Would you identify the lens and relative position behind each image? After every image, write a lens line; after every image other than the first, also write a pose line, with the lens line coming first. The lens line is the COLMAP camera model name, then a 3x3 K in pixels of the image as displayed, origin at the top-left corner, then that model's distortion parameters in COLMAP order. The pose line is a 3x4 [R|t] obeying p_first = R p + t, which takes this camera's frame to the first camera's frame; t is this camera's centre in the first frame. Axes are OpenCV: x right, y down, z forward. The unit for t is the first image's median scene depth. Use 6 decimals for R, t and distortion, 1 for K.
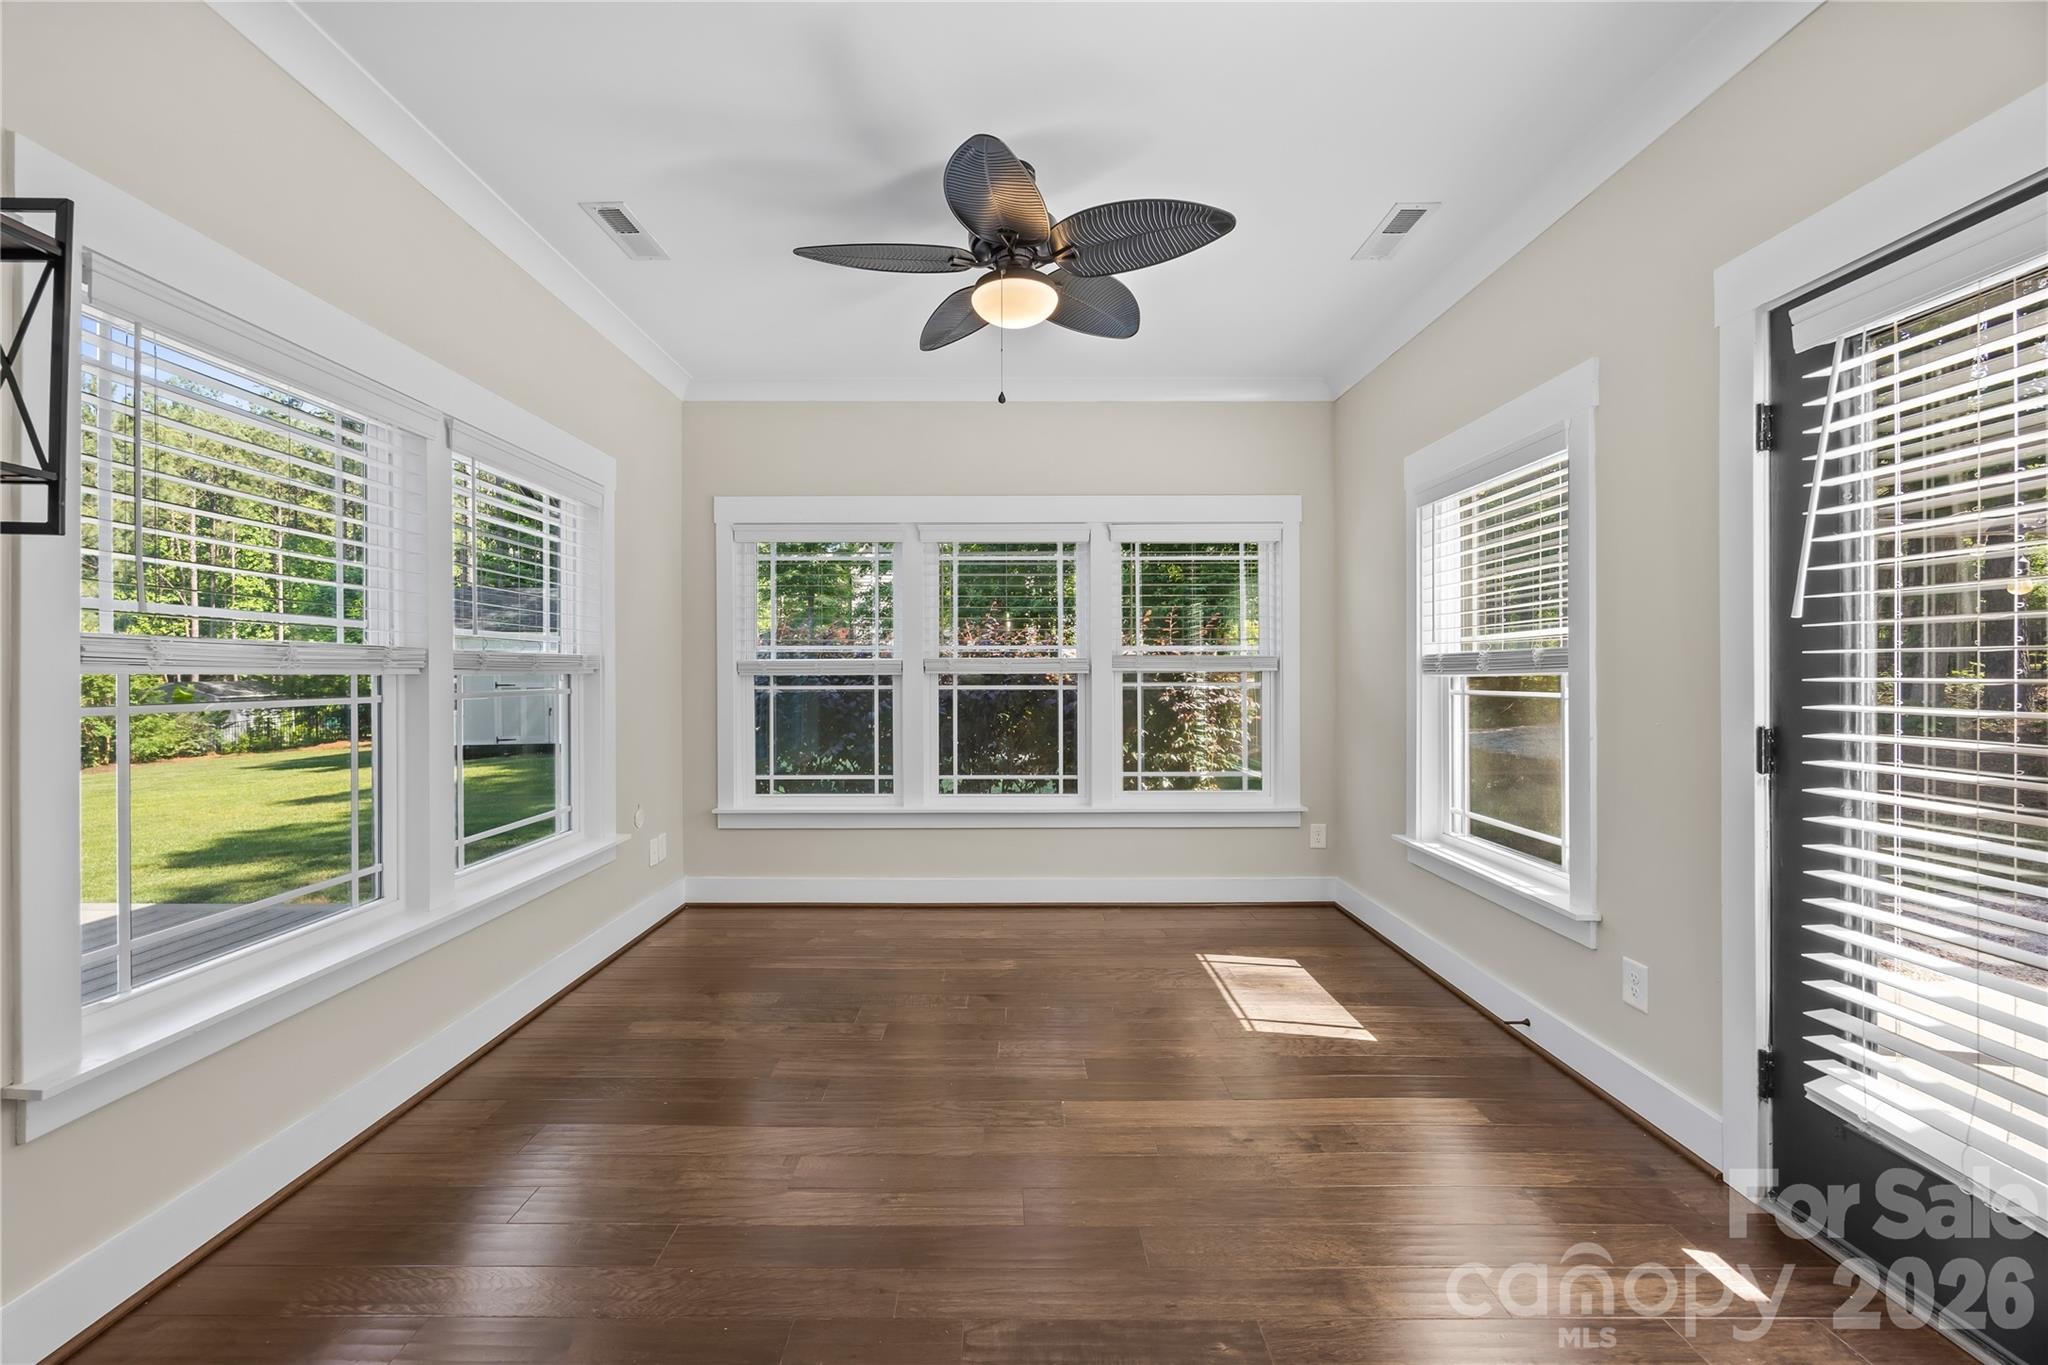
lens RADIAL K [[799.3, 0, 984.0], [0, 799.3, 672.5], [0, 0, 1]] dist [-0.003660, 0.000158]
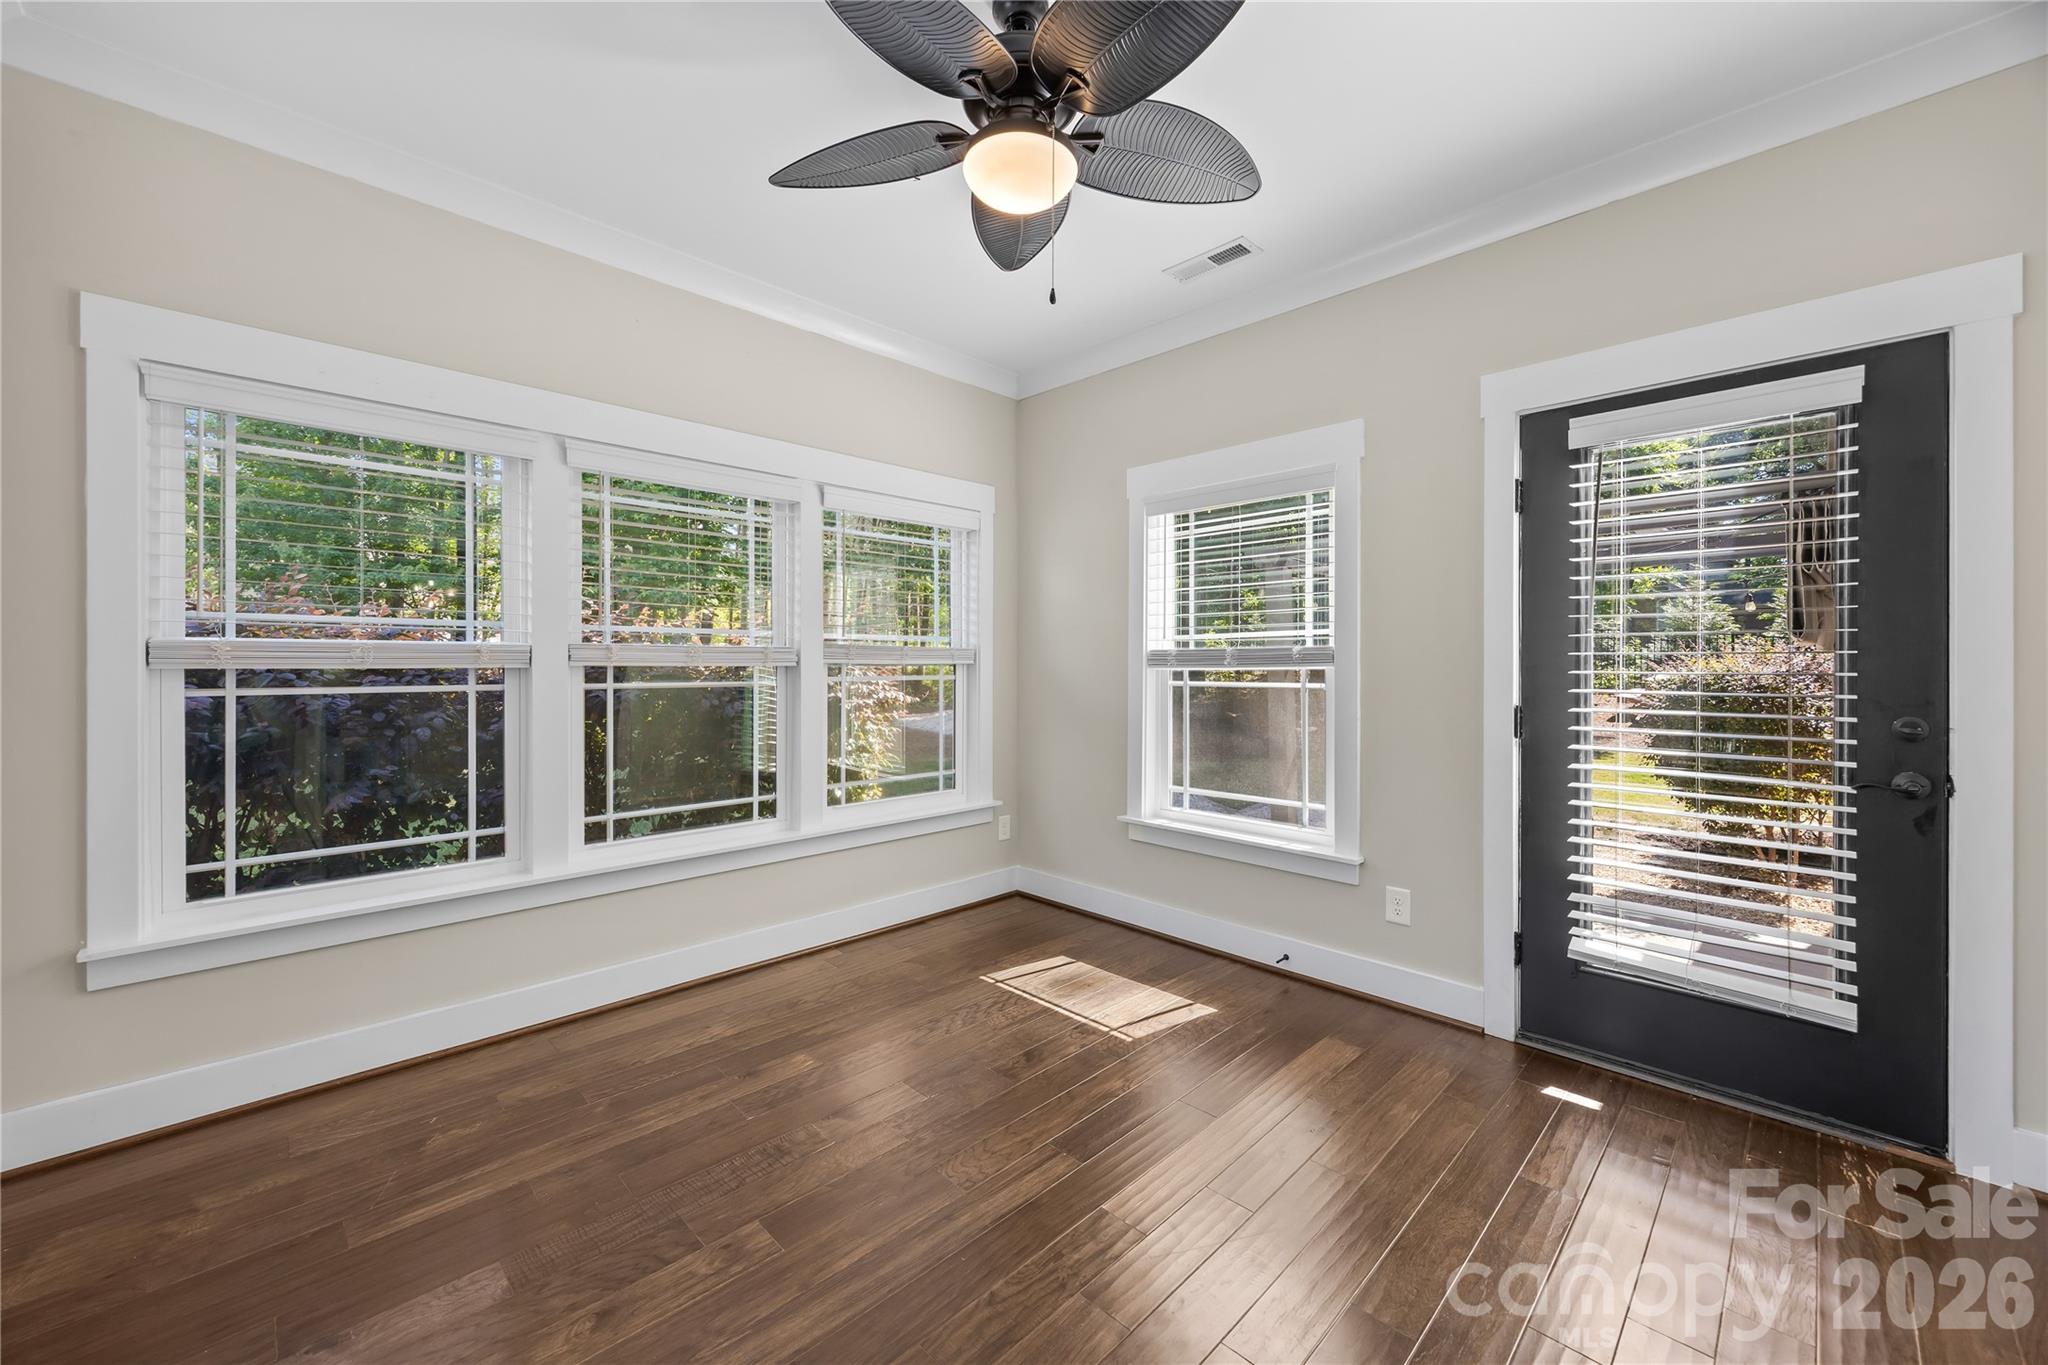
lens RADIAL K [[803.6, 0, 1020.9], [0, 803.6, 664.6], [0, 0, 1]] dist [-0.001113, 0.000102]
pose [[0.697065, 0.002278, 0.717005, -0.366892], [-0.003095, 0.999995, -0.000168, -0.001317], [-0.717002, -0.002102, 0.697068, 0.345164]]
